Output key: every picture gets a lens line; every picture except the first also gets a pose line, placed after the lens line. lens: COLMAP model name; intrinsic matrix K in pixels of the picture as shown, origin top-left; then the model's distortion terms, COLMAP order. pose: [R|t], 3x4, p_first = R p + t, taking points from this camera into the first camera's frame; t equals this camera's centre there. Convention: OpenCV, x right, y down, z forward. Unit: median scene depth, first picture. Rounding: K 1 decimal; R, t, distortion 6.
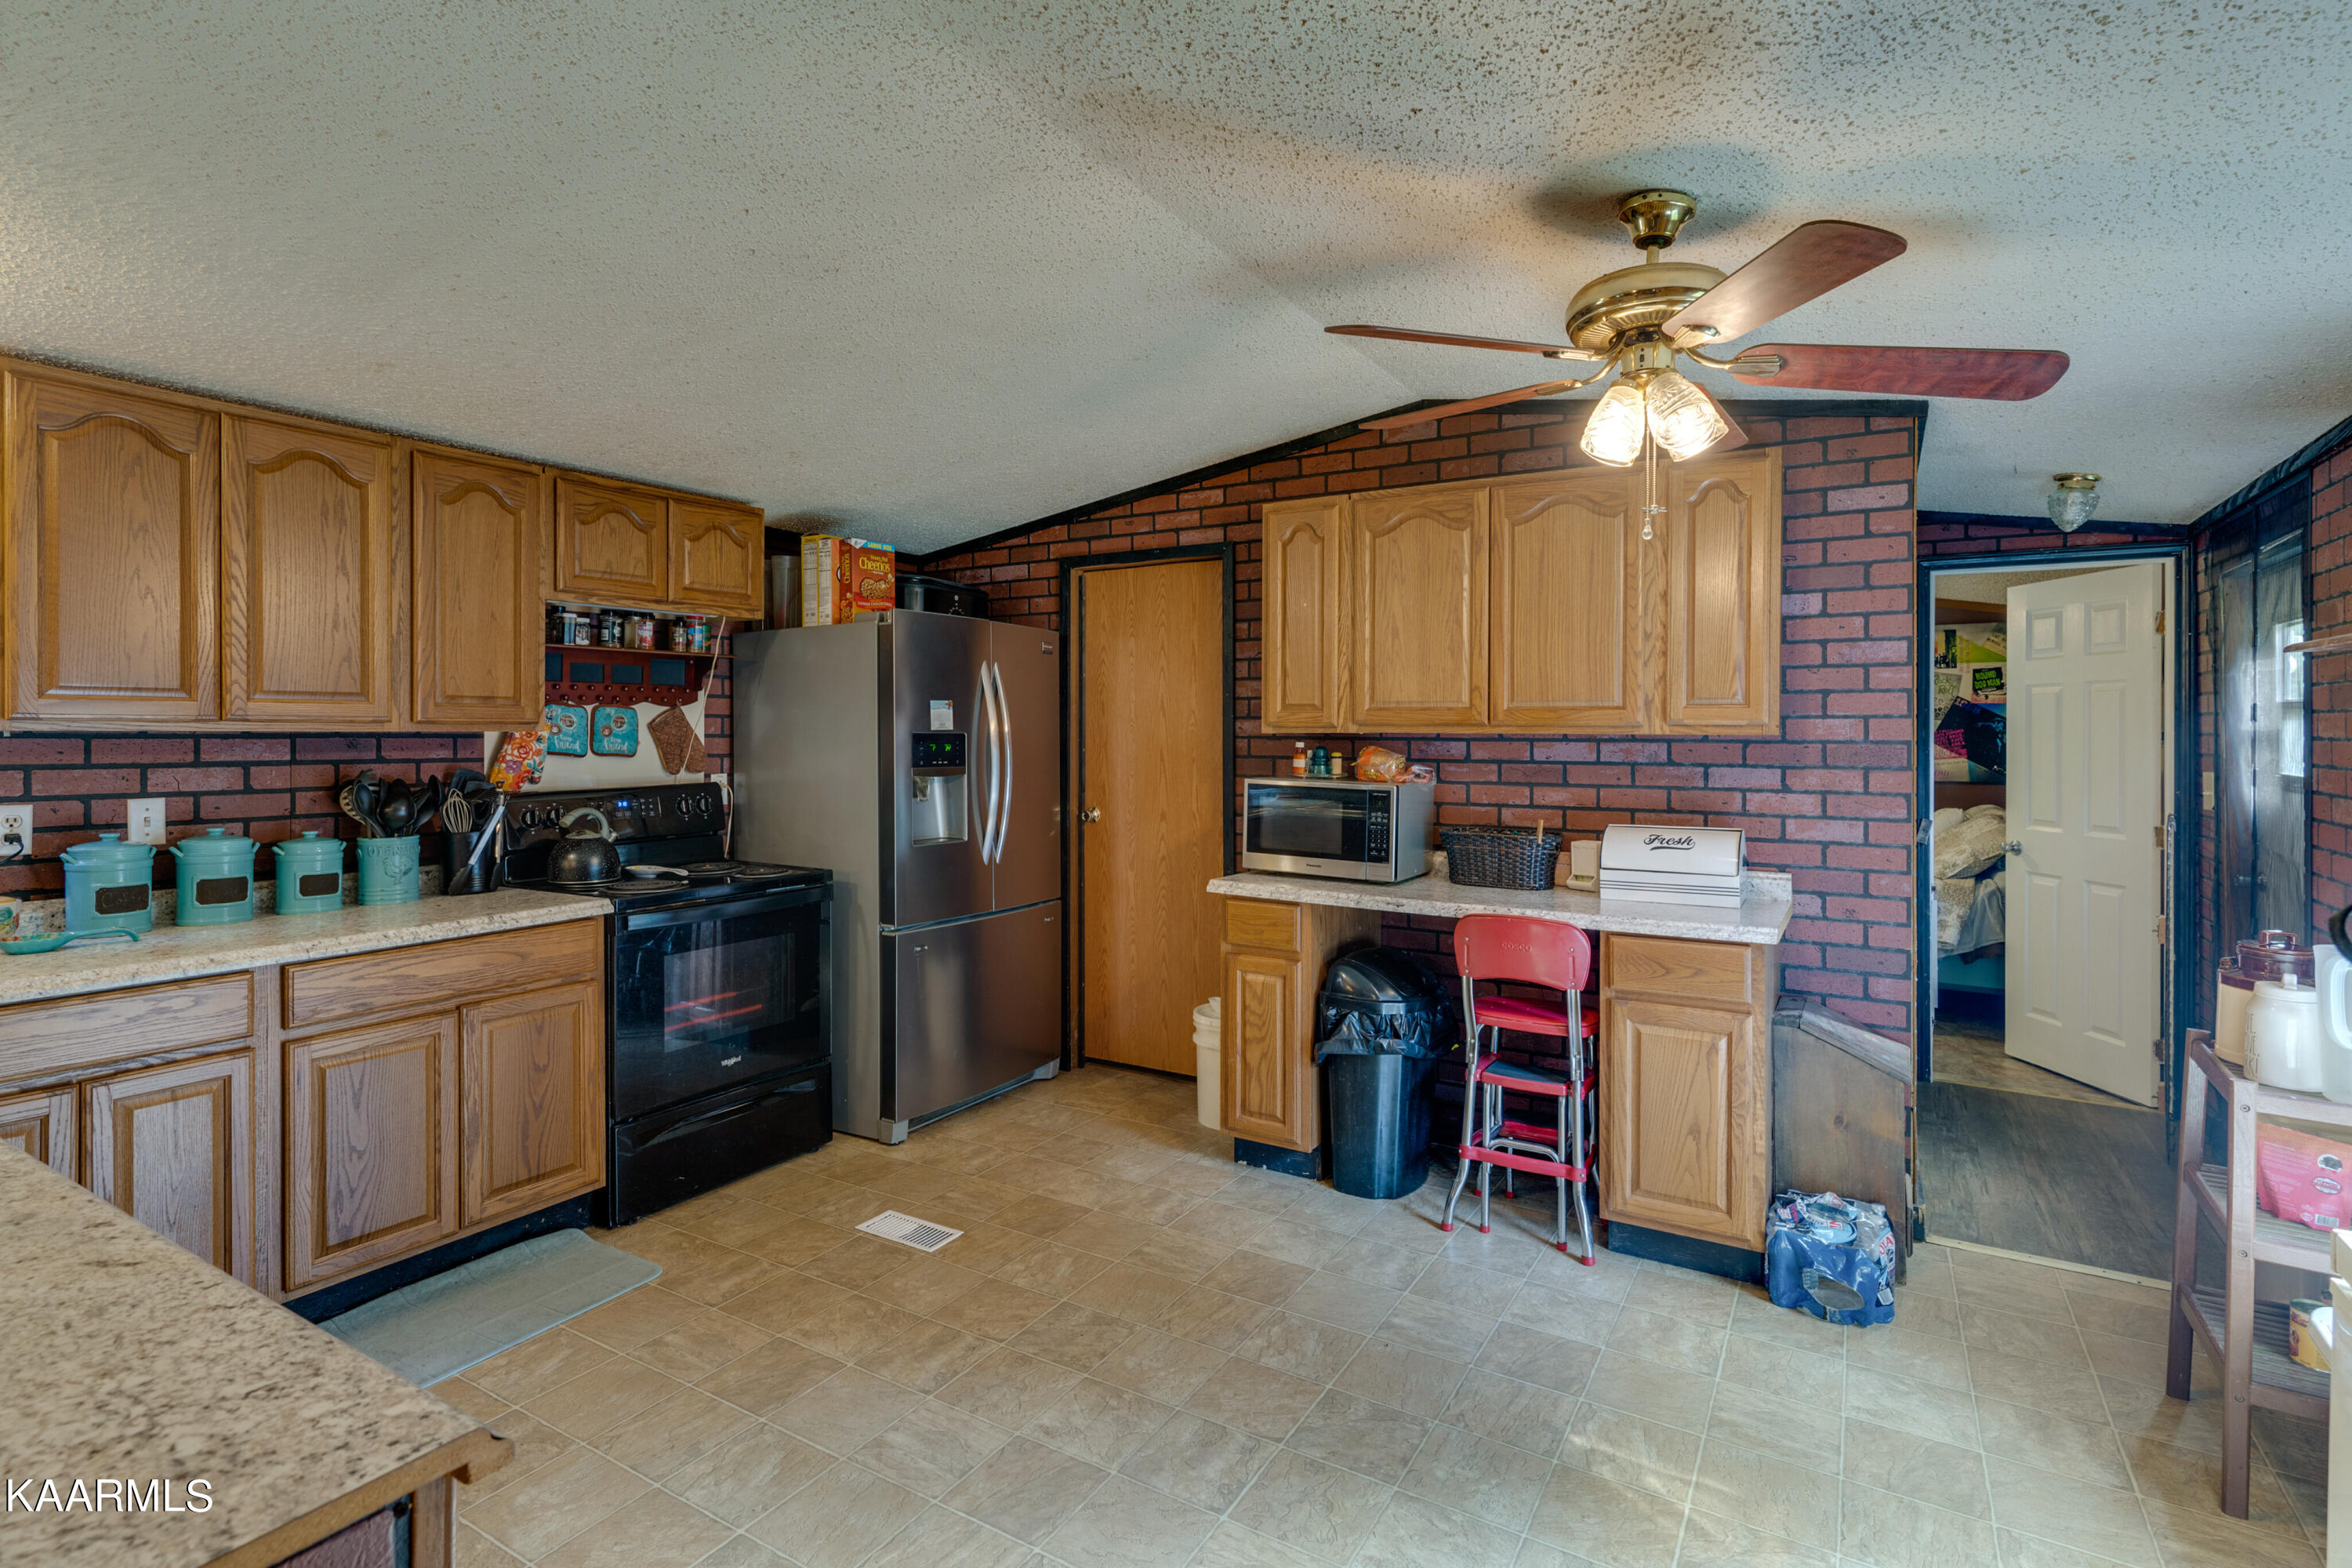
lens RADIAL K [[1144.2, 0, 1168.1], [0, 1144.2, 733.4], [0, 0, 1]] dist [-0.001817, -0.000274]
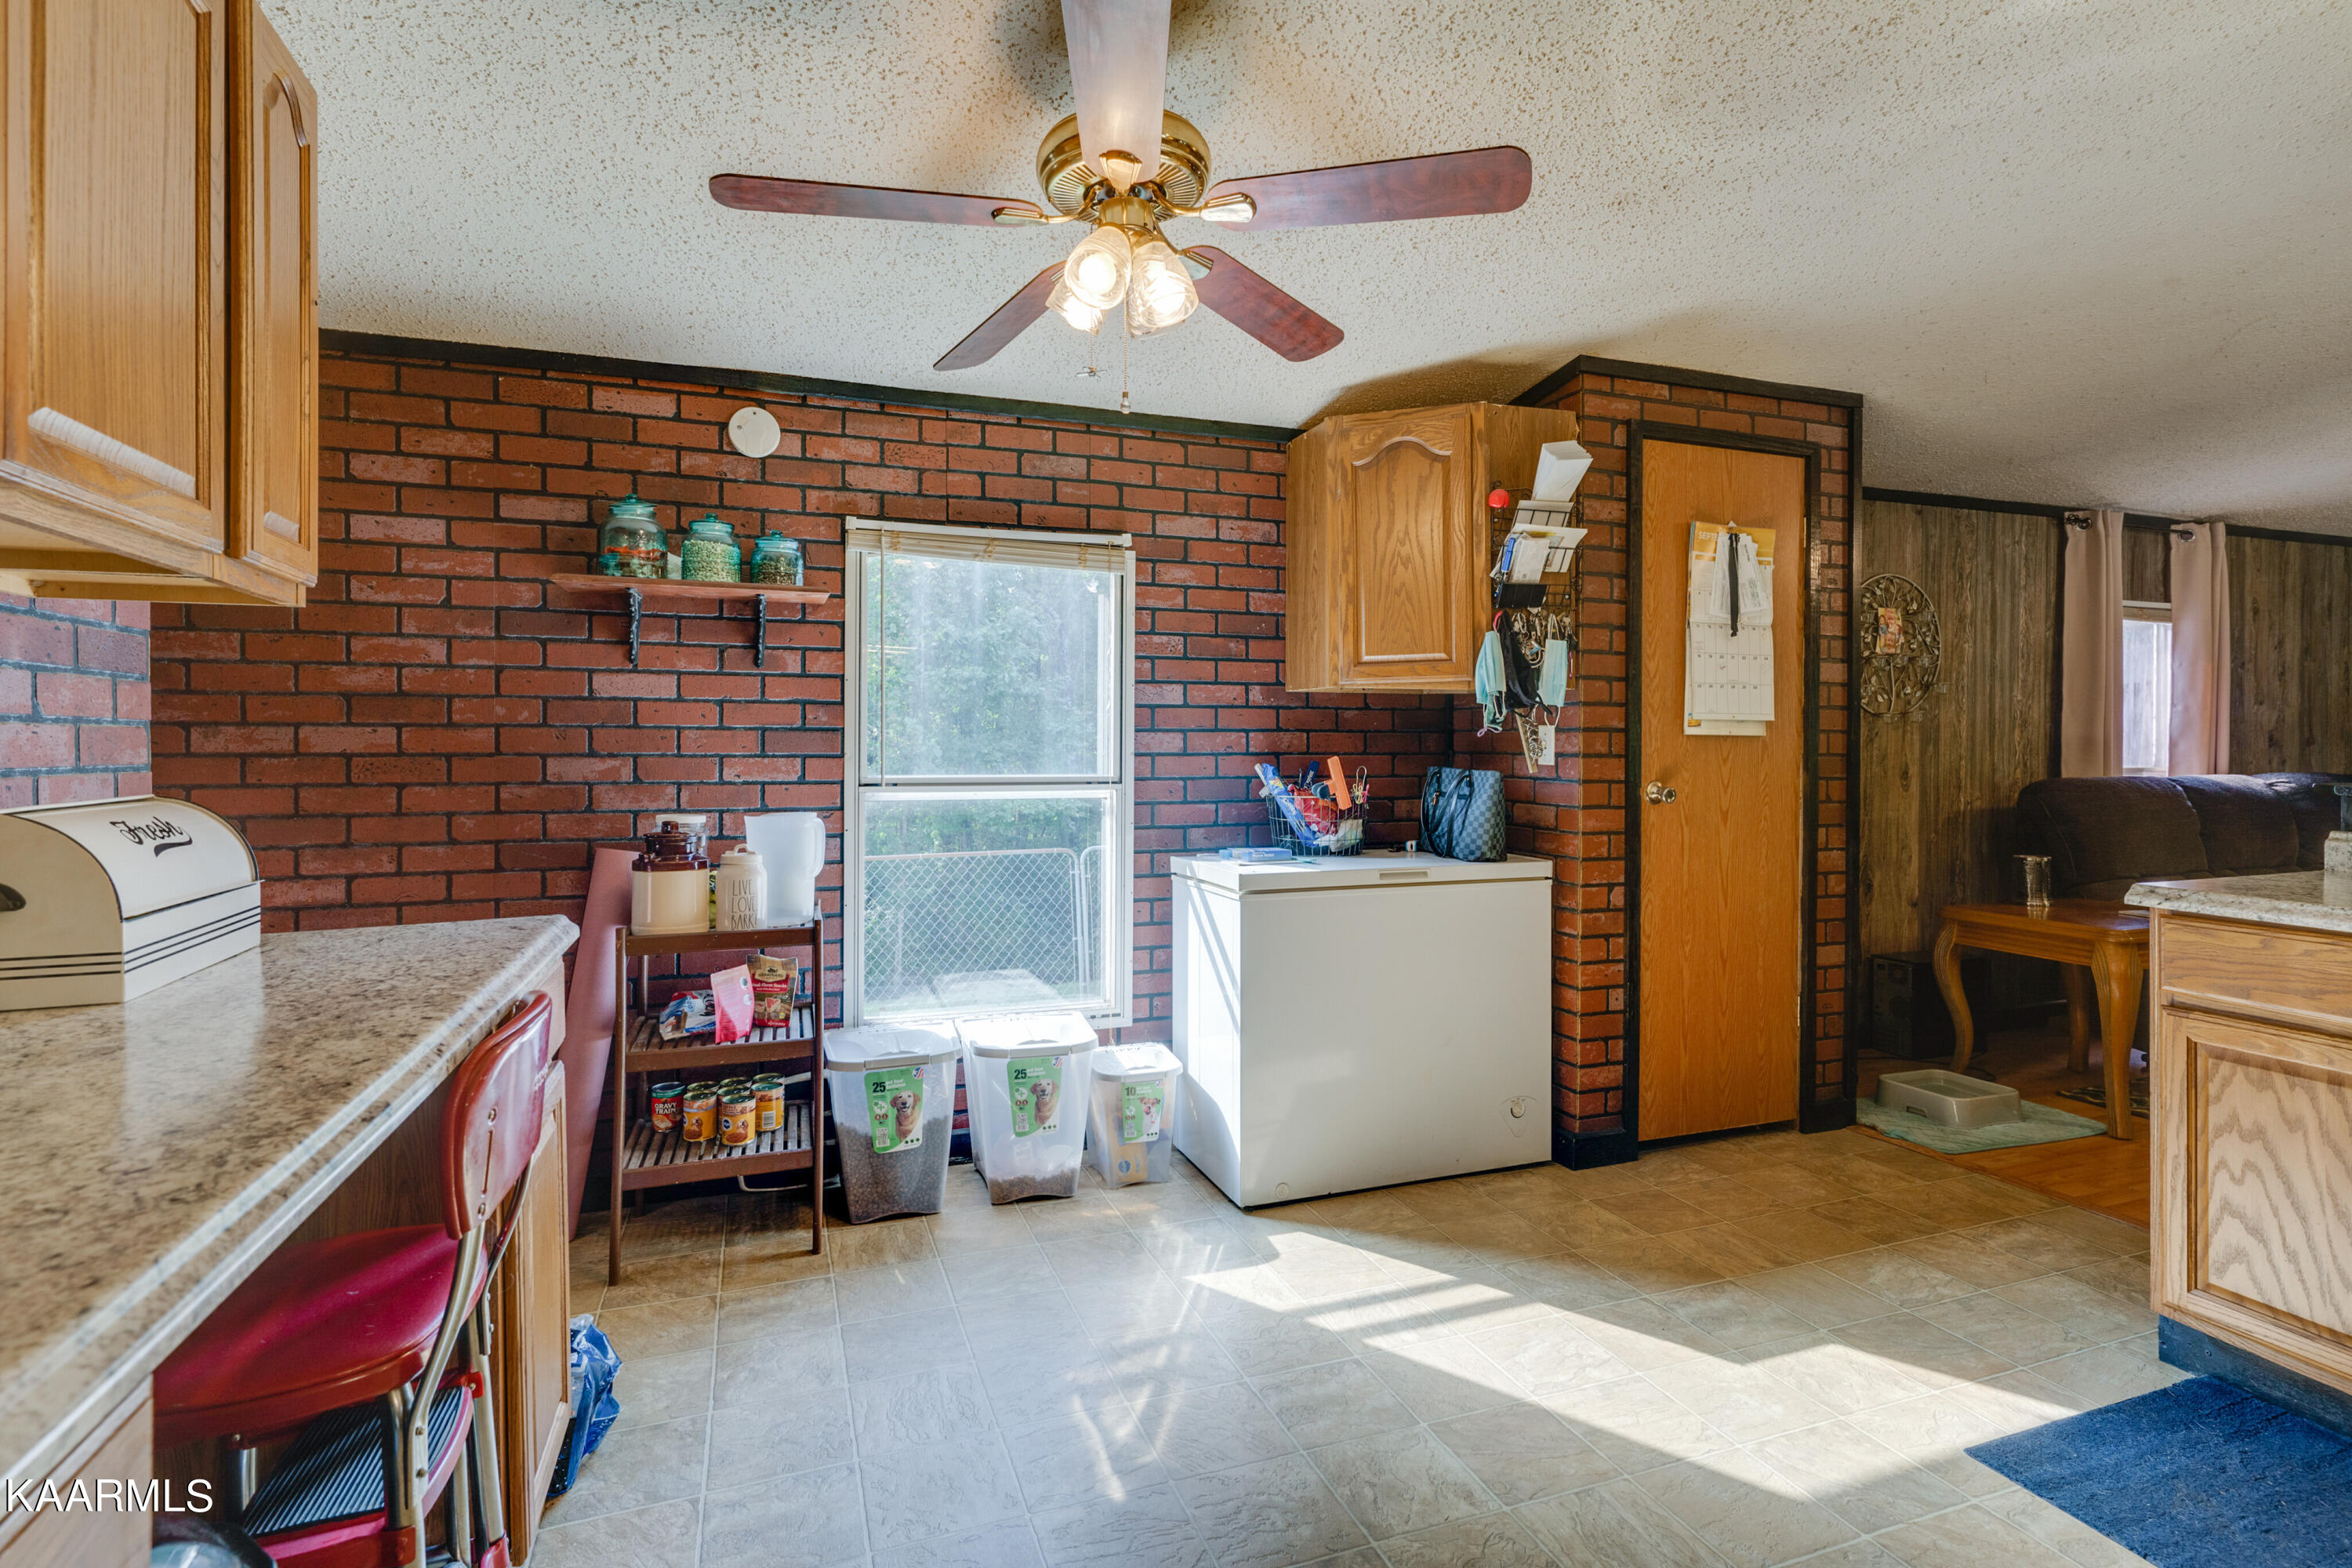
lens RADIAL K [[1117.2, 0, 1167.6], [0, 1117.2, 742.2], [0, 0, 1]] dist [0.000370, 0.000381]
pose [[-0.777985, -0.002545, 0.628277, -0.117194], [-0.000553, 0.999994, 0.003366, 0.060857], [-0.628282, 0.002271, -0.777982, 1.114739]]
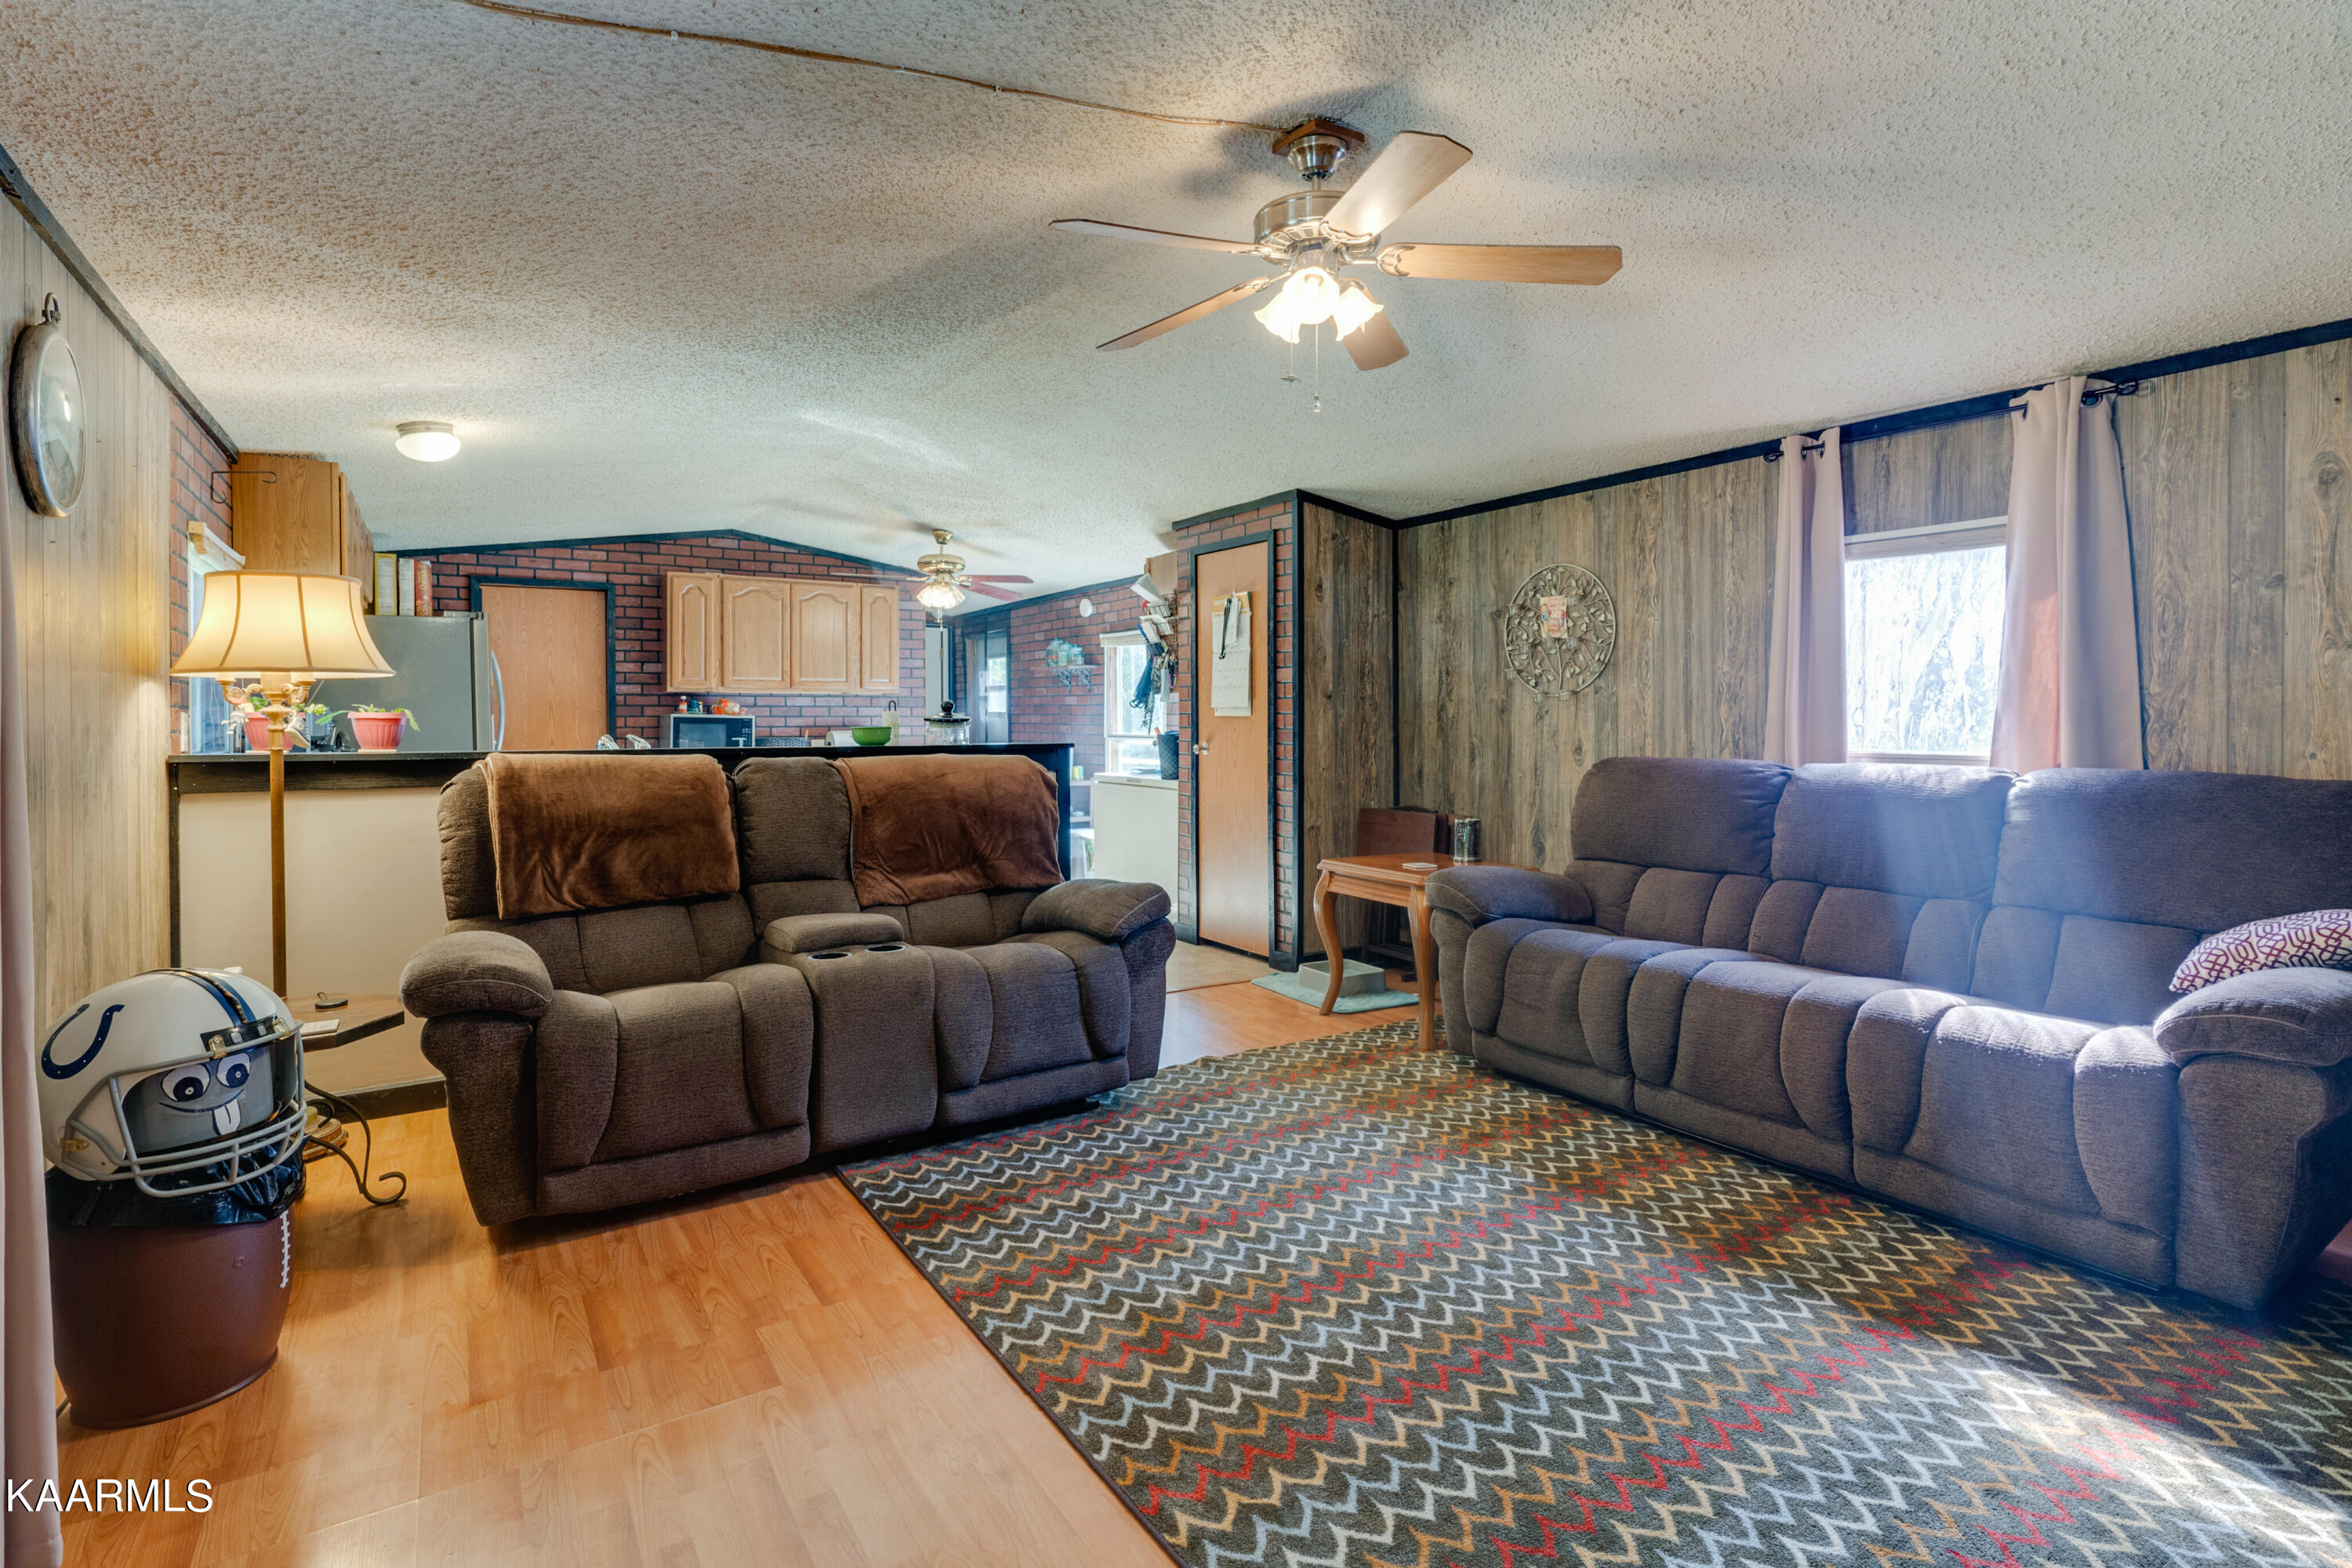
lens RADIAL K [[1156.4, 0, 1172.7], [0, 1156.4, 729.9], [0, 0, 1]] dist [0.002011, 0.000350]
pose [[0.438936, -0.012636, 0.898430, -1.565039], [0.006439, 0.999920, 0.010918, 0.058889], [-0.898495, 0.000992, 0.438982, -0.740590]]
